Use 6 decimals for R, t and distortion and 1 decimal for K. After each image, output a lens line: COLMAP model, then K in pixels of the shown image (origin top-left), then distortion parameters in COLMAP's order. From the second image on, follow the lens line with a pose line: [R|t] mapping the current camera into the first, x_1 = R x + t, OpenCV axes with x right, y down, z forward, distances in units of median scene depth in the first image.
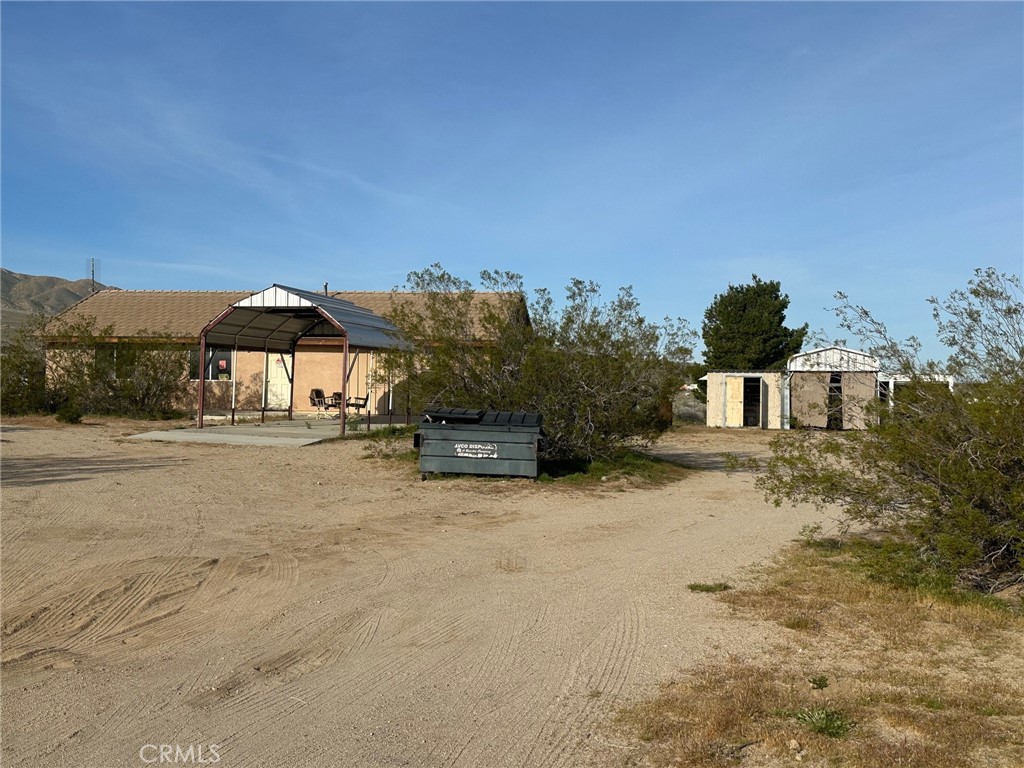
lens RADIAL K [[737.5, 0, 512.9], [0, 737.5, 384.6], [0, 0, 1]] dist [0.080262, -0.082802]
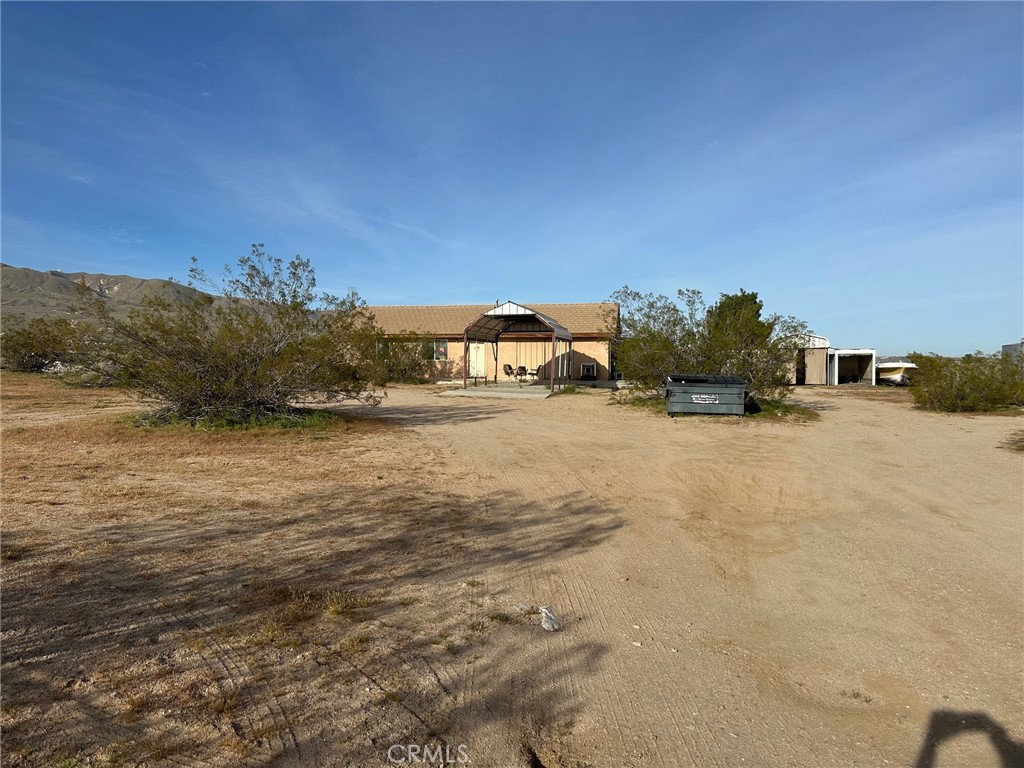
lens RADIAL K [[468.4, 0, 514.8], [0, 468.4, 380.2], [0, 0, 1]] dist [0.000506, -0.003021]
pose [[0.999533, -0.014831, -0.026710, -0.222626], [0.015930, 0.999016, 0.041400, -0.001657], [0.026070, -0.041806, 0.998786, -0.030572]]
